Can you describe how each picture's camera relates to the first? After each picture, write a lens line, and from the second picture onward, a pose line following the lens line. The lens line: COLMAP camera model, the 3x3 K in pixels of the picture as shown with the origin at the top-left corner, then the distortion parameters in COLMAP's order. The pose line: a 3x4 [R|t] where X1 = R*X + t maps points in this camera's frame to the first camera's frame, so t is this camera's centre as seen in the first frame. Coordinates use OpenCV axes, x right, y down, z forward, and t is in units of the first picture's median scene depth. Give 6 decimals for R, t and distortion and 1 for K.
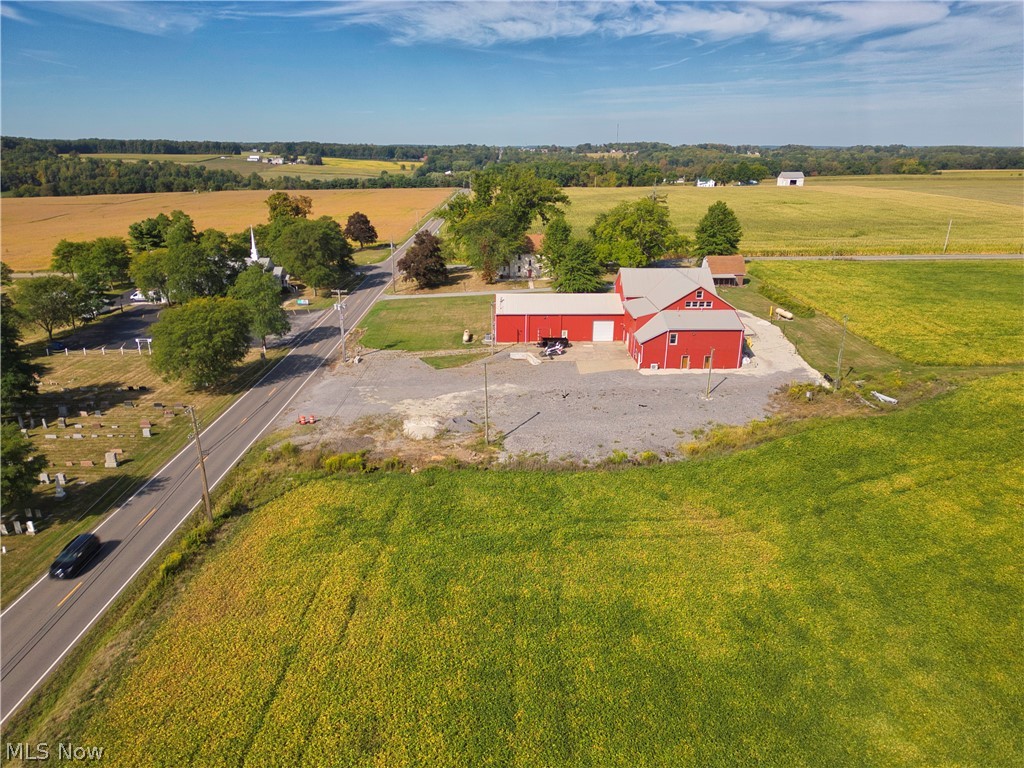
lens RADIAL K [[706.4, 0, 512.0], [0, 706.4, 384.0], [0, 0, 1]] dist [0.110173, -0.126676]
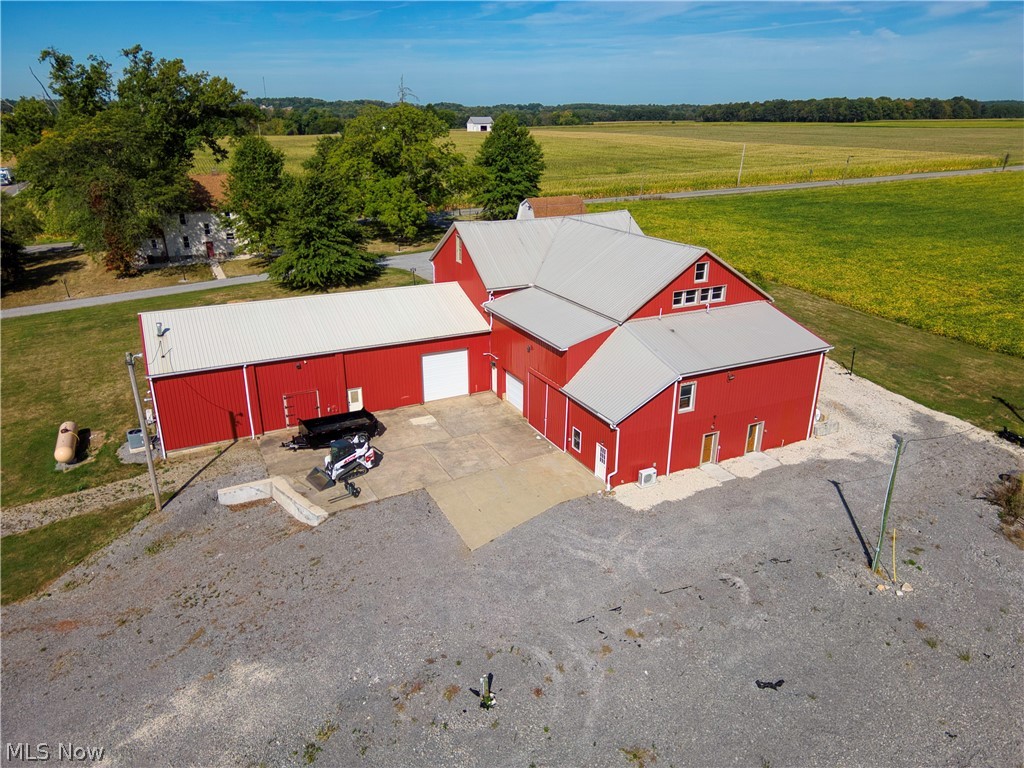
lens RADIAL K [[706.4, 0, 512.0], [0, 706.4, 384.0], [0, 0, 1]] dist [0.110173, -0.126676]
pose [[0.900892, -0.159682, 0.403602, -0.006035], [0.139576, 0.987057, 0.078969, -0.097603], [-0.410988, -0.014810, 0.911520, 0.601072]]
